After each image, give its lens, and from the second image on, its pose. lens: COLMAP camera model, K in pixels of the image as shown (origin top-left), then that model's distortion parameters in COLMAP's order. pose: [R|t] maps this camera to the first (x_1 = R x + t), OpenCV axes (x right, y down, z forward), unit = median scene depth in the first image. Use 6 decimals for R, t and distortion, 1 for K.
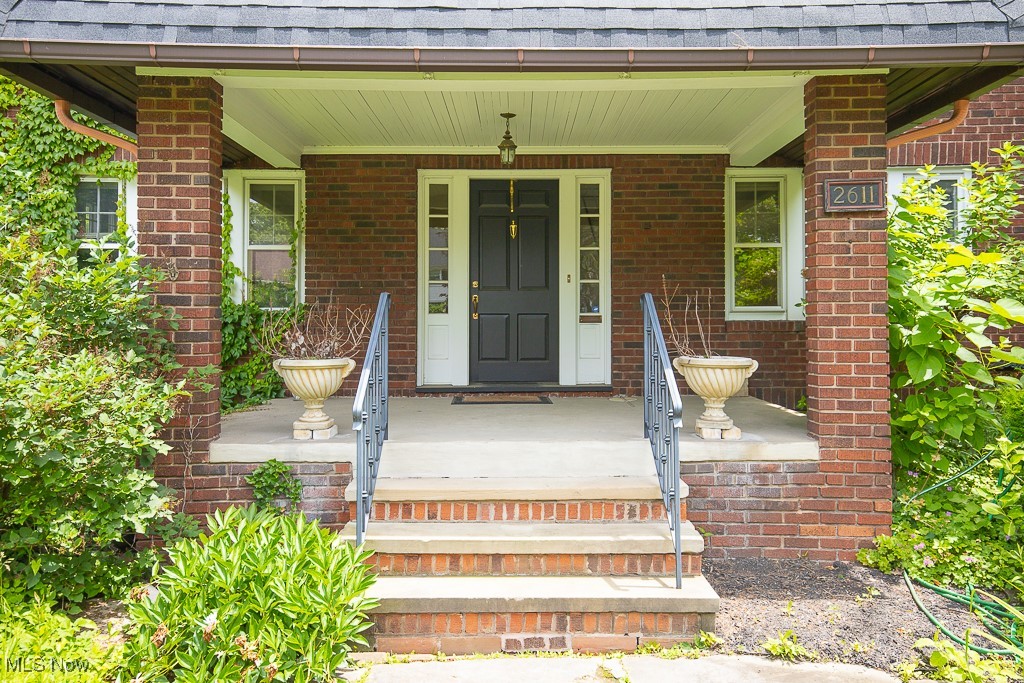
lens RADIAL K [[828.8, 0, 505.5], [0, 828.8, 334.6], [0, 0, 1]] dist [0.020689, -0.000796]
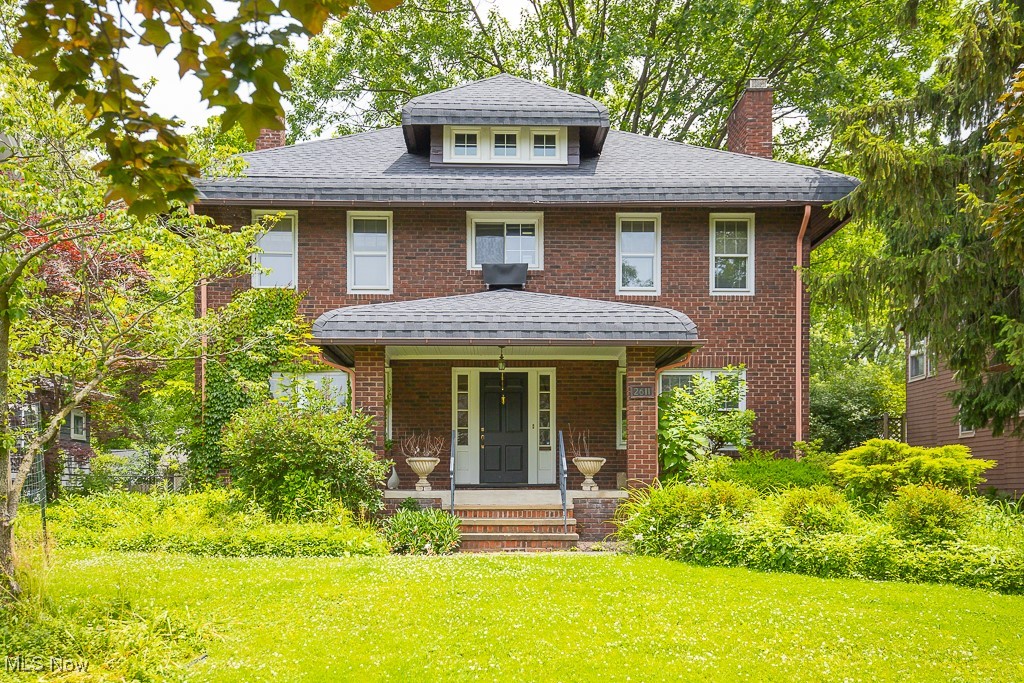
lens RADIAL K [[1019.5, 0, 507.2], [0, 1019.5, 333.8], [0, 0, 1]] dist [0.152677, 0.000000]
pose [[0.999661, 0.005052, 0.025554, -0.041863], [-0.000740, 0.986124, -0.166010, 0.109042], [-0.026038, 0.165935, 0.985793, -1.303167]]
